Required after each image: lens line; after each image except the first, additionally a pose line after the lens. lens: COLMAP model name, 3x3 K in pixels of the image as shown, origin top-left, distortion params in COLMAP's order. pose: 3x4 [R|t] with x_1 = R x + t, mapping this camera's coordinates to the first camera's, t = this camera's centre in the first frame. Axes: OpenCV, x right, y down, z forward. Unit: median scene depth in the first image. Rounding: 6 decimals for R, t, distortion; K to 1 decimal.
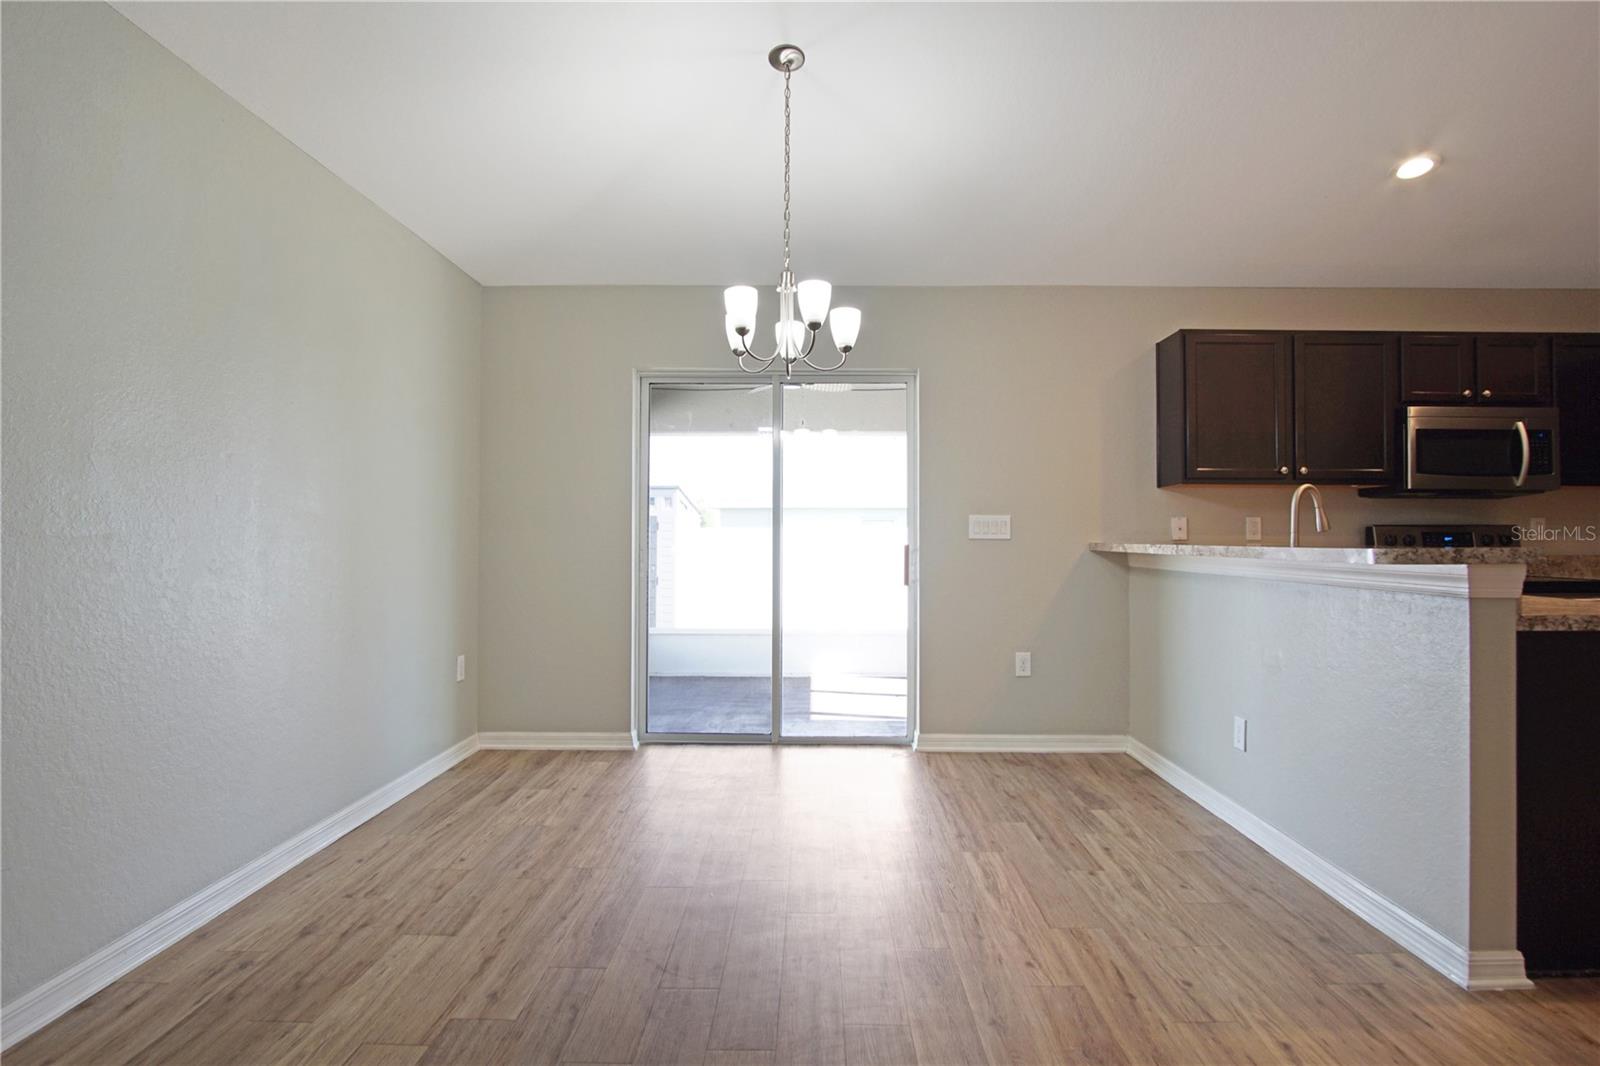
lens RADIAL K [[850.0, 0, 800.0], [0, 850.0, 533.0], [0, 0, 1]] dist [-0.026621, 0.000355]
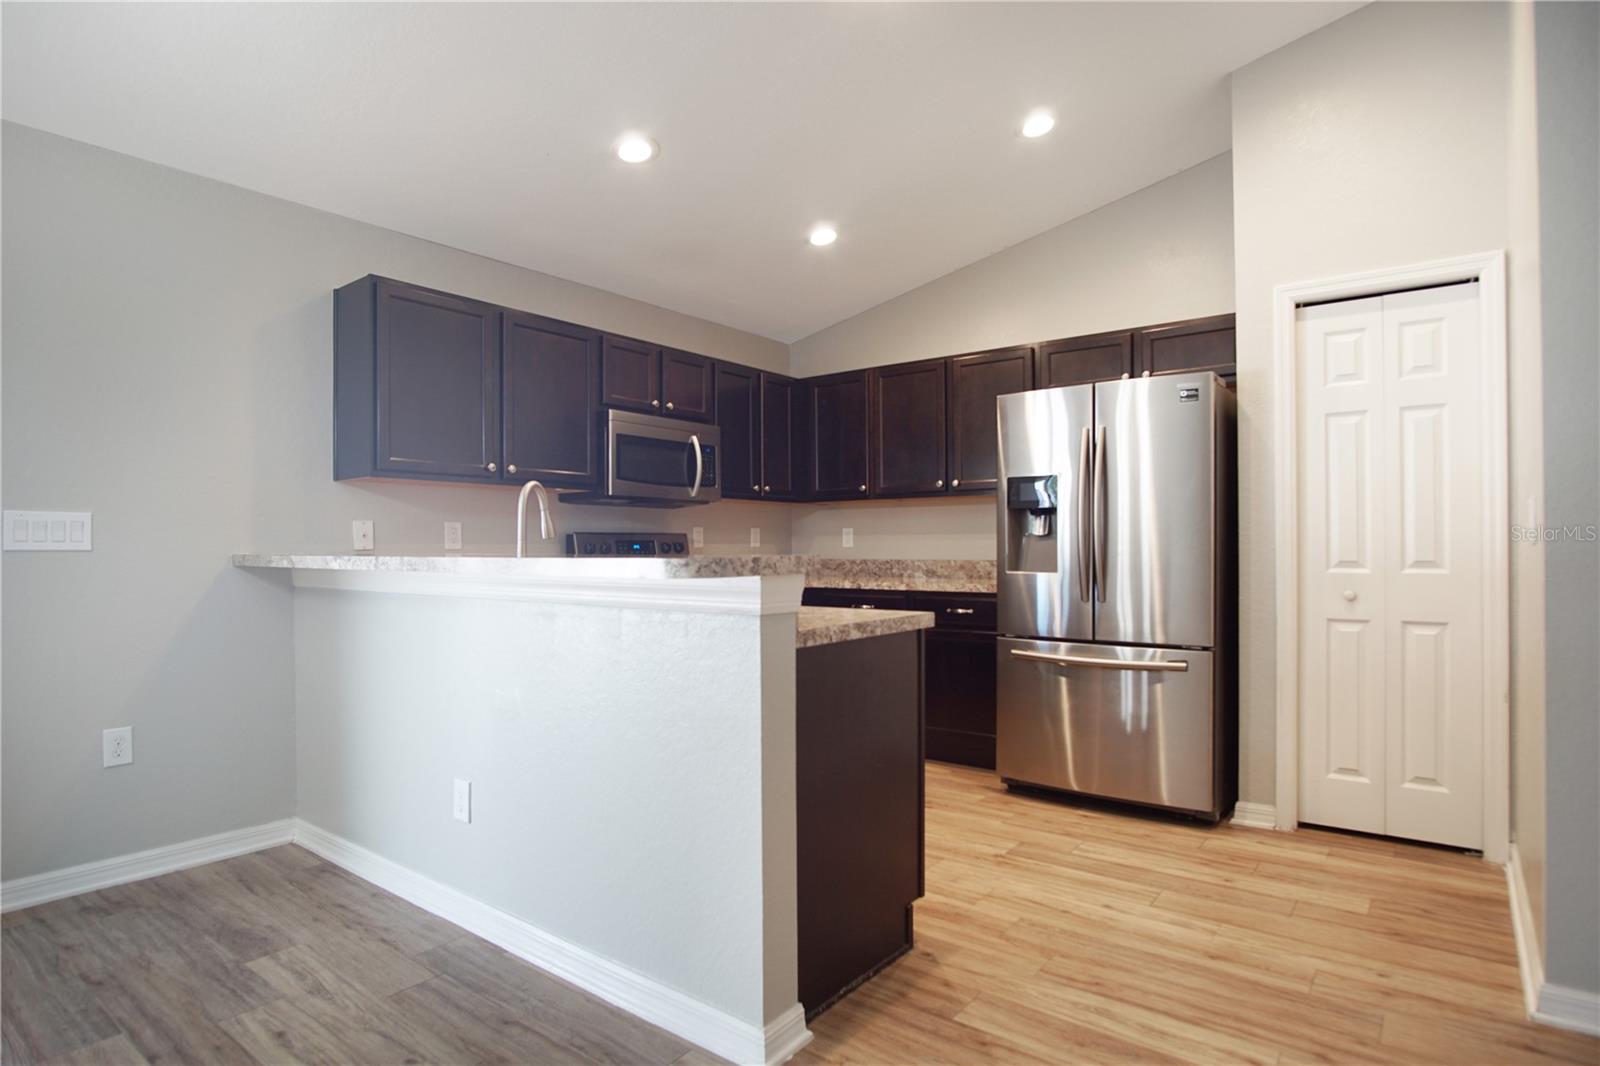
lens RADIAL K [[864.7, 0, 803.1], [0, 864.7, 545.1], [0, 0, 1]] dist [-0.018594, 0.003743]
pose [[0.598400, -0.003293, 0.801191, 0.064663], [0.000931, 0.999994, 0.003414, 0.001801], [-0.801197, -0.001297, 0.598399, 0.229973]]
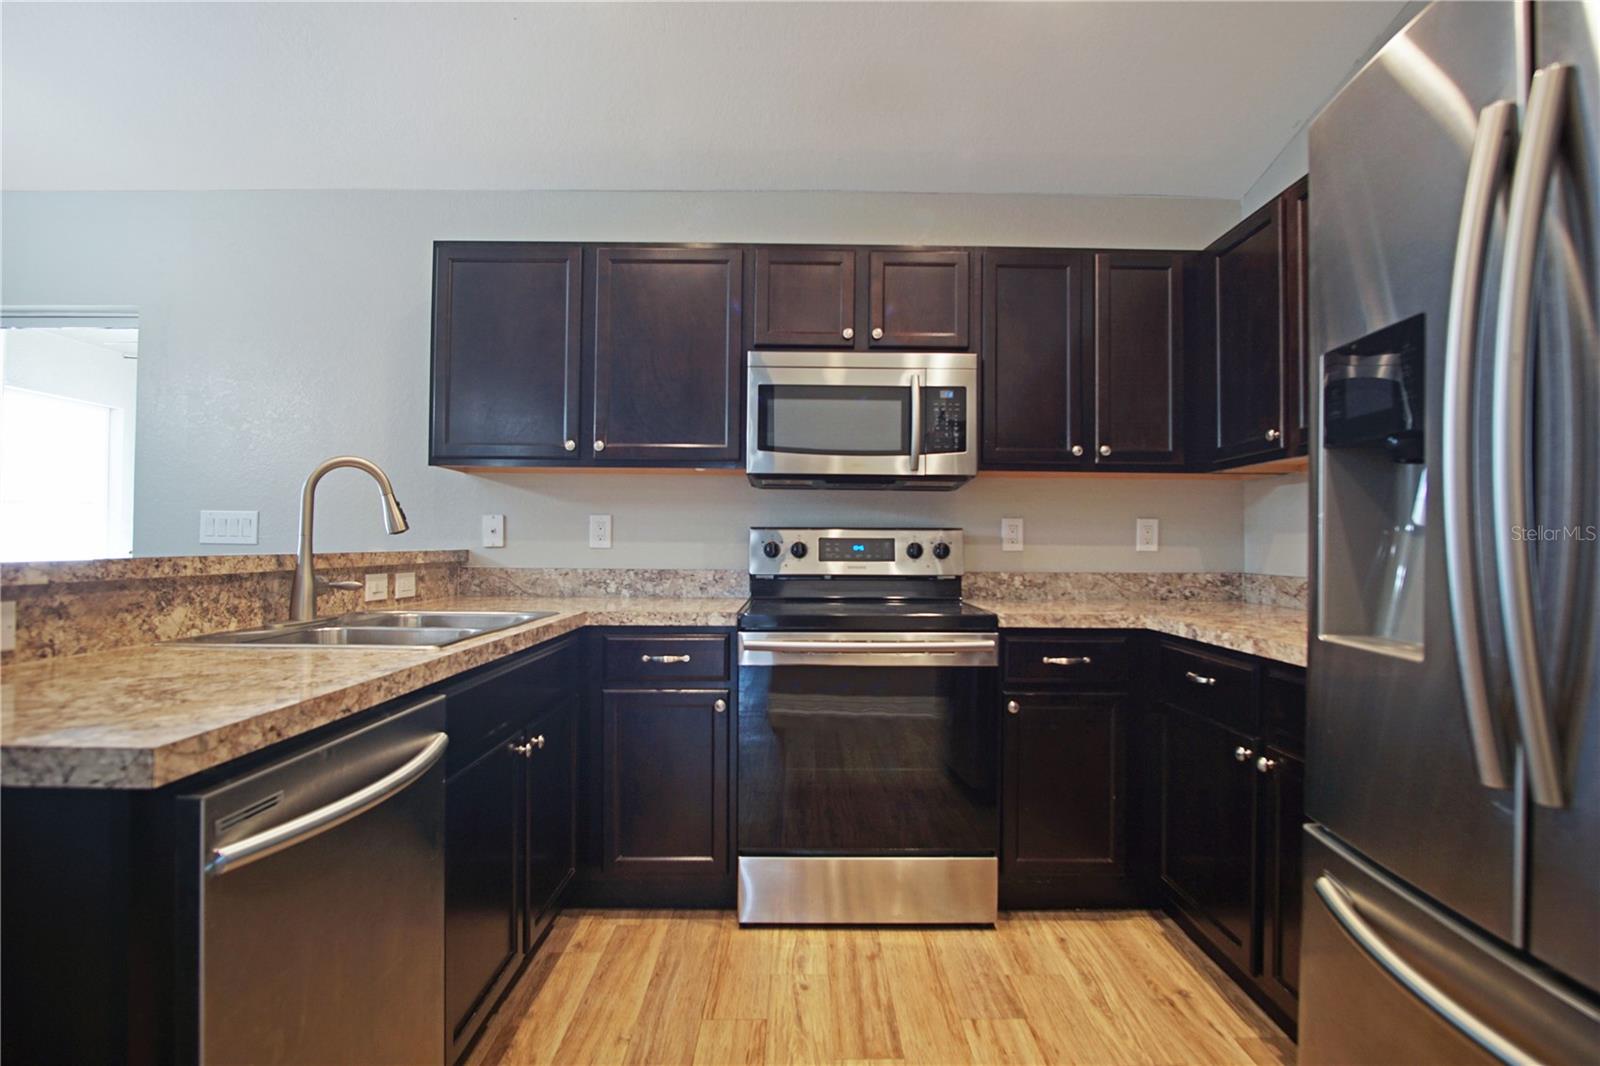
lens RADIAL K [[921.4, 0, 793.8], [0, 921.4, 518.1], [0, 0, 1]] dist [0.021000, 0.001826]
pose [[0.999758, 0.006429, 0.021029, 0.753562], [-0.006016, 0.999789, -0.019650, -0.002514], [-0.021151, 0.019519, 0.999586, 0.259841]]
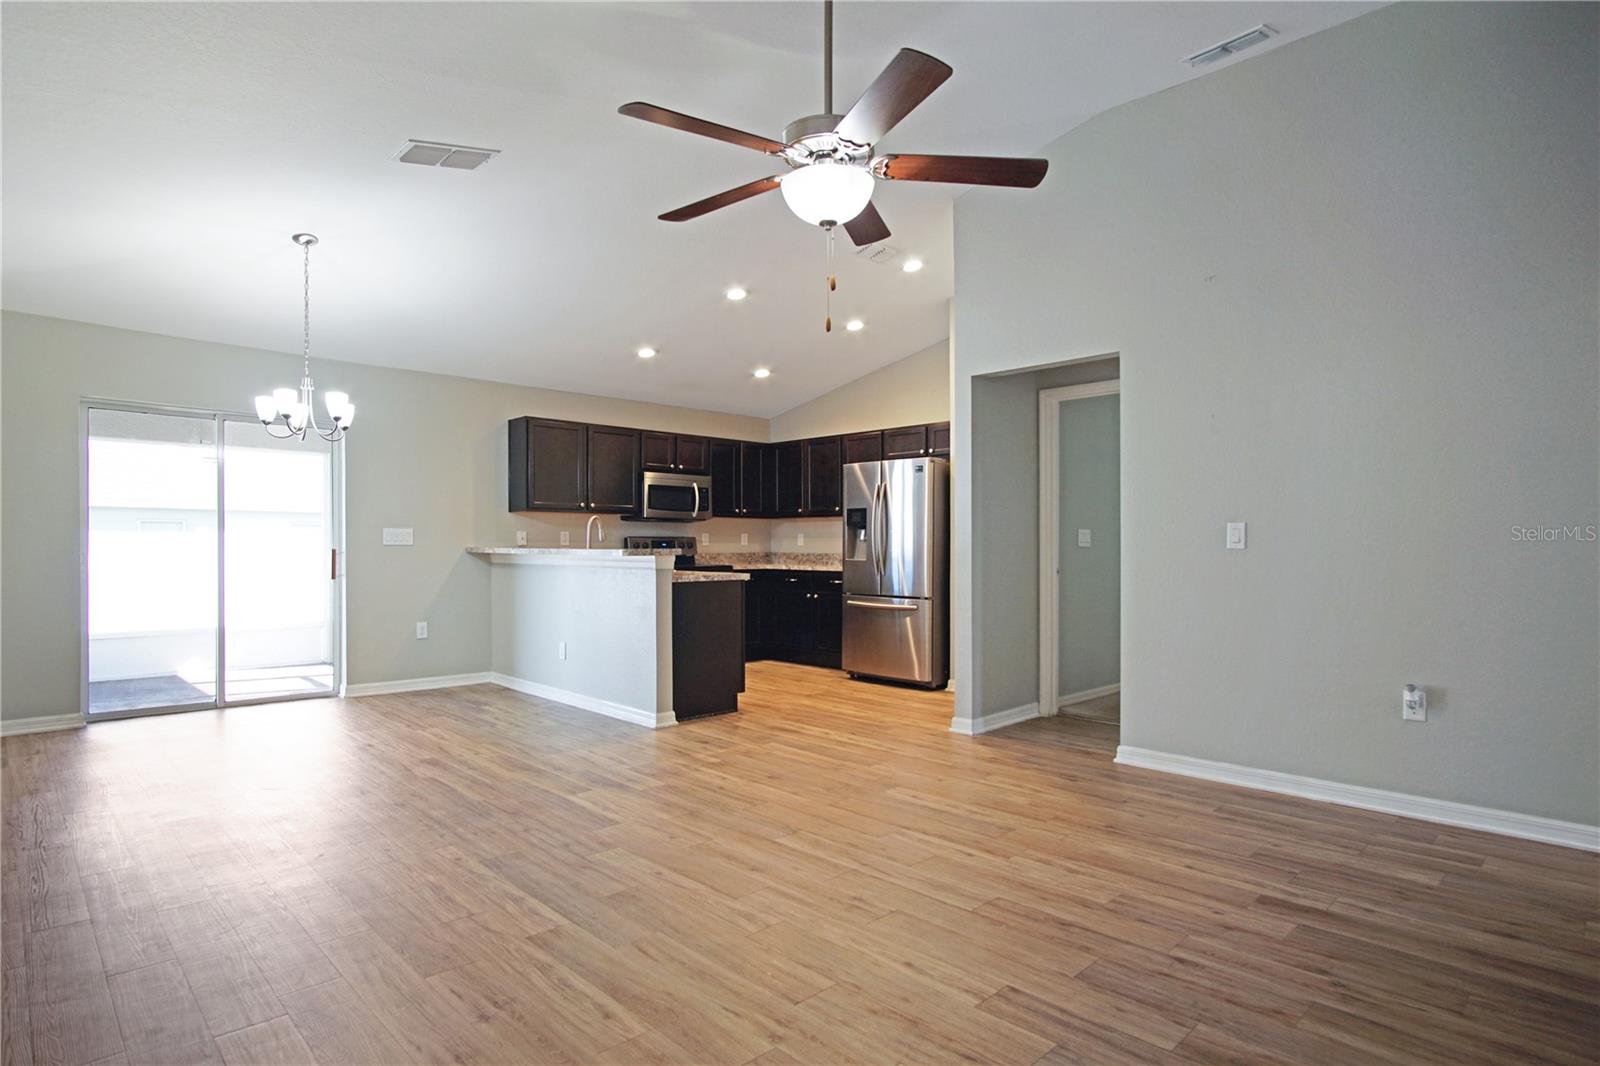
lens RADIAL K [[864.7, 0, 803.1], [0, 864.7, 545.1], [0, 0, 1]] dist [-0.018594, 0.003743]
pose [[0.708445, -0.001875, 0.705764, -0.356037], [-0.004587, 0.999963, 0.007261, -0.007039], [-0.705751, -0.008381, 0.708410, -0.575827]]
